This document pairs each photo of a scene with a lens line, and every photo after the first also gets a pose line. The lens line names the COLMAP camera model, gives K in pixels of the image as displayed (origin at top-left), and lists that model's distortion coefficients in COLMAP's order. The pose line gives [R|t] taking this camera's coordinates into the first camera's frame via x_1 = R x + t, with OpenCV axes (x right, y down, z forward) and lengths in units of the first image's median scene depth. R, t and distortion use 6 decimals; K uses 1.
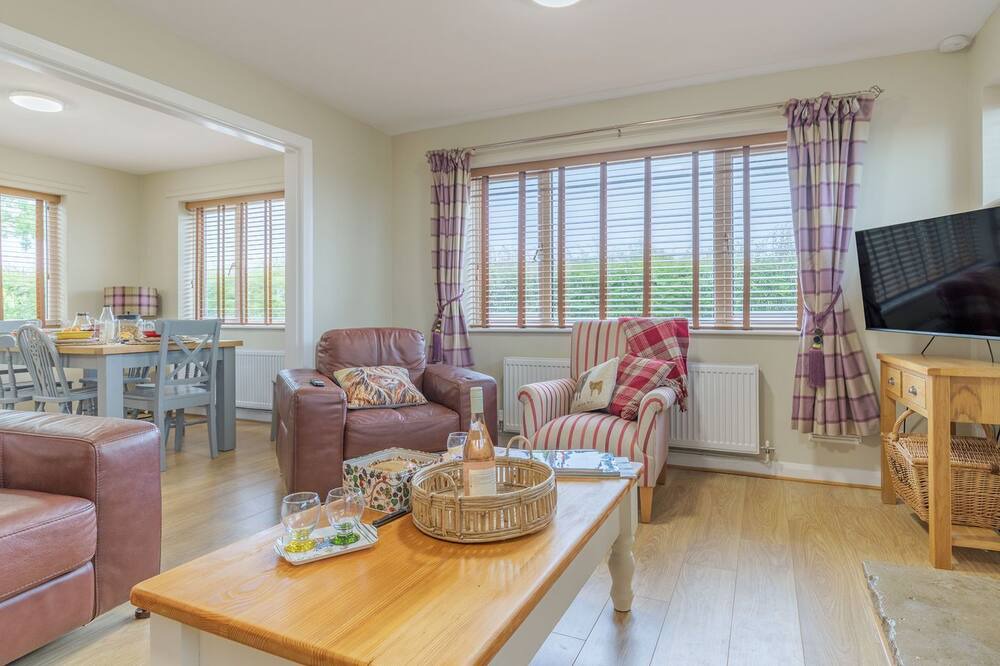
lens RADIAL K [[550.7, 0, 518.8], [0, 550.7, 308.8], [0, 0, 1]] dist [-0.000169, -0.000739]
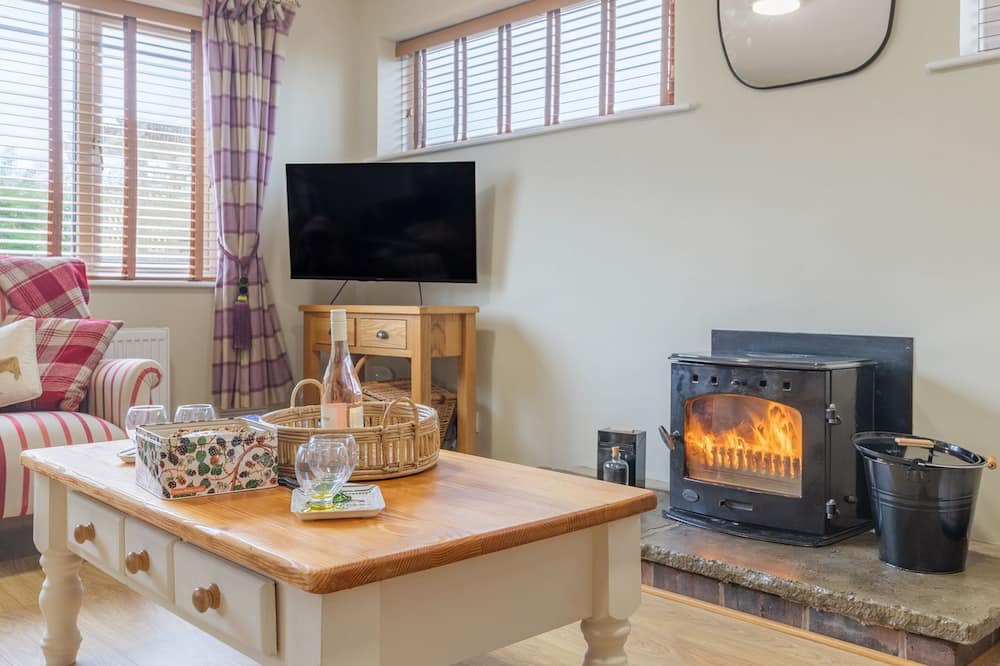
lens RADIAL K [[922.3, 0, 531.7], [0, 922.3, 298.1], [0, 0, 1]] dist [0.000446, 0.000000]
pose [[0.364831, -0.003899, 0.931065, -0.559272], [-0.011212, 0.999900, 0.008581, 0.050821], [-0.931006, -0.013570, 0.364751, 0.112521]]
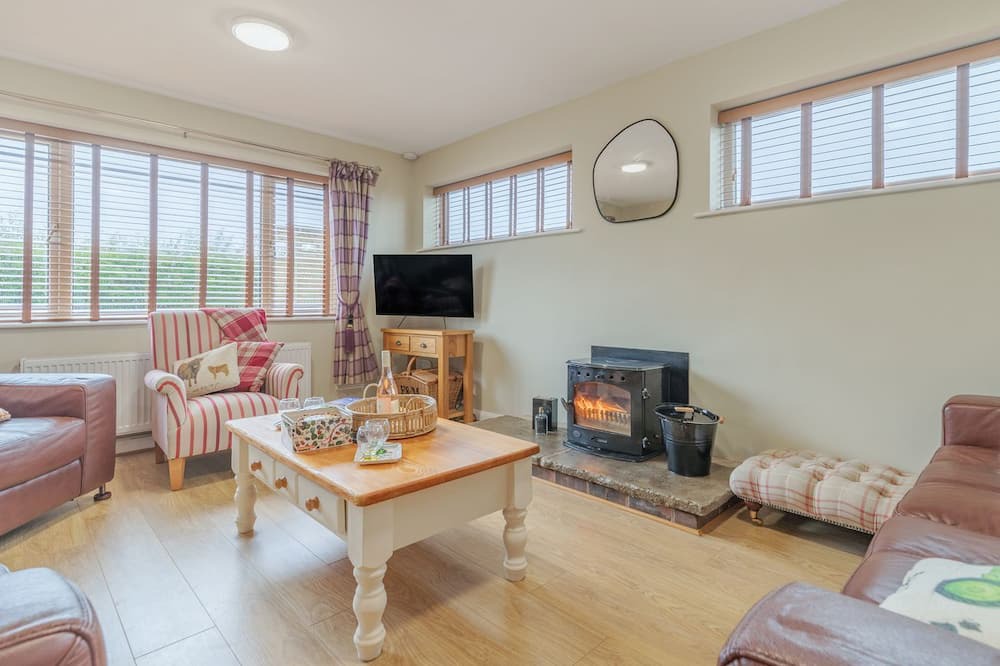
lens RADIAL K [[506.6, 0, 531.3], [0, 506.6, 298.3], [0, 0, 1]] dist [0.005273, 0.001253]
pose [[0.347167, 0.009728, 0.937753, -0.600582], [-0.006963, 0.999945, -0.007795, -0.001268], [-0.937778, -0.003824, 0.347215, 0.040580]]
